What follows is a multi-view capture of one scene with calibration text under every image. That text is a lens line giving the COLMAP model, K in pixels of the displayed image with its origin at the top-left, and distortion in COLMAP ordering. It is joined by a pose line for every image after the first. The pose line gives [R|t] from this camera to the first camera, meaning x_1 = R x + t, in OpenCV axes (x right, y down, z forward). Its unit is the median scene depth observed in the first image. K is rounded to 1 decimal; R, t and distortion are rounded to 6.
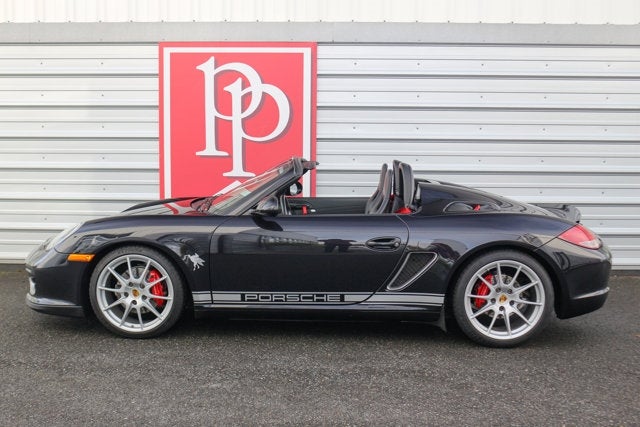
lens RADIAL K [[757.3, 0, 327.5], [0, 757.3, 213.2], [0, 0, 1]] dist [-0.041881, -0.032558]
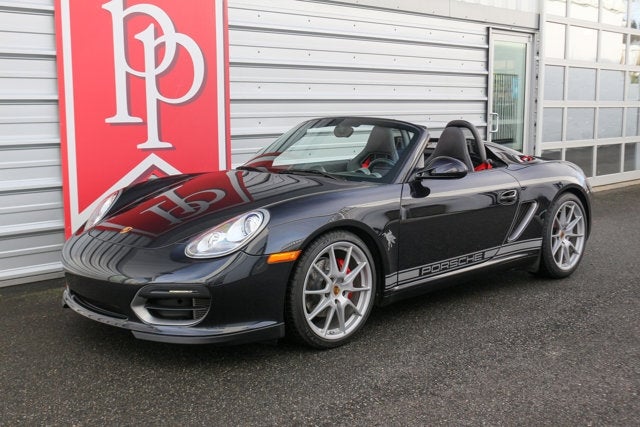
lens RADIAL K [[757.3, 0, 327.5], [0, 757.3, 213.2], [0, 0, 1]] dist [-0.041881, -0.032558]
pose [[0.693743, -0.113307, 0.711254, -0.573553], [0.085391, 0.993522, 0.074986, -0.024572], [-0.715143, 0.008714, 0.698924, 0.315007]]
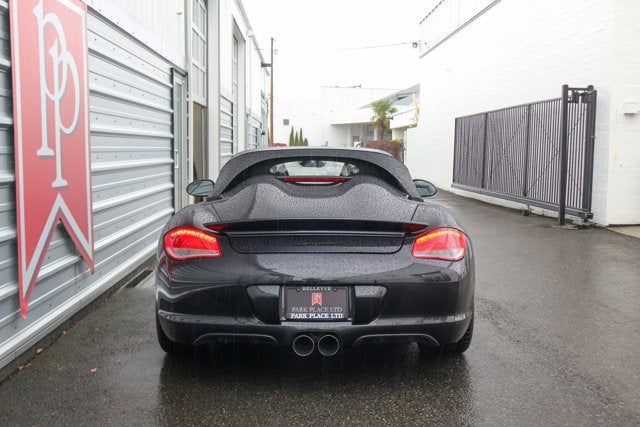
lens RADIAL K [[757.3, 0, 327.5], [0, 757.3, 213.2], [0, 0, 1]] dist [-0.041881, -0.032558]
pose [[-0.049441, -0.094609, 0.994286, -0.793379], [0.101895, 0.989832, 0.099252, -0.068168], [-0.993566, 0.106219, -0.039298, 0.806053]]
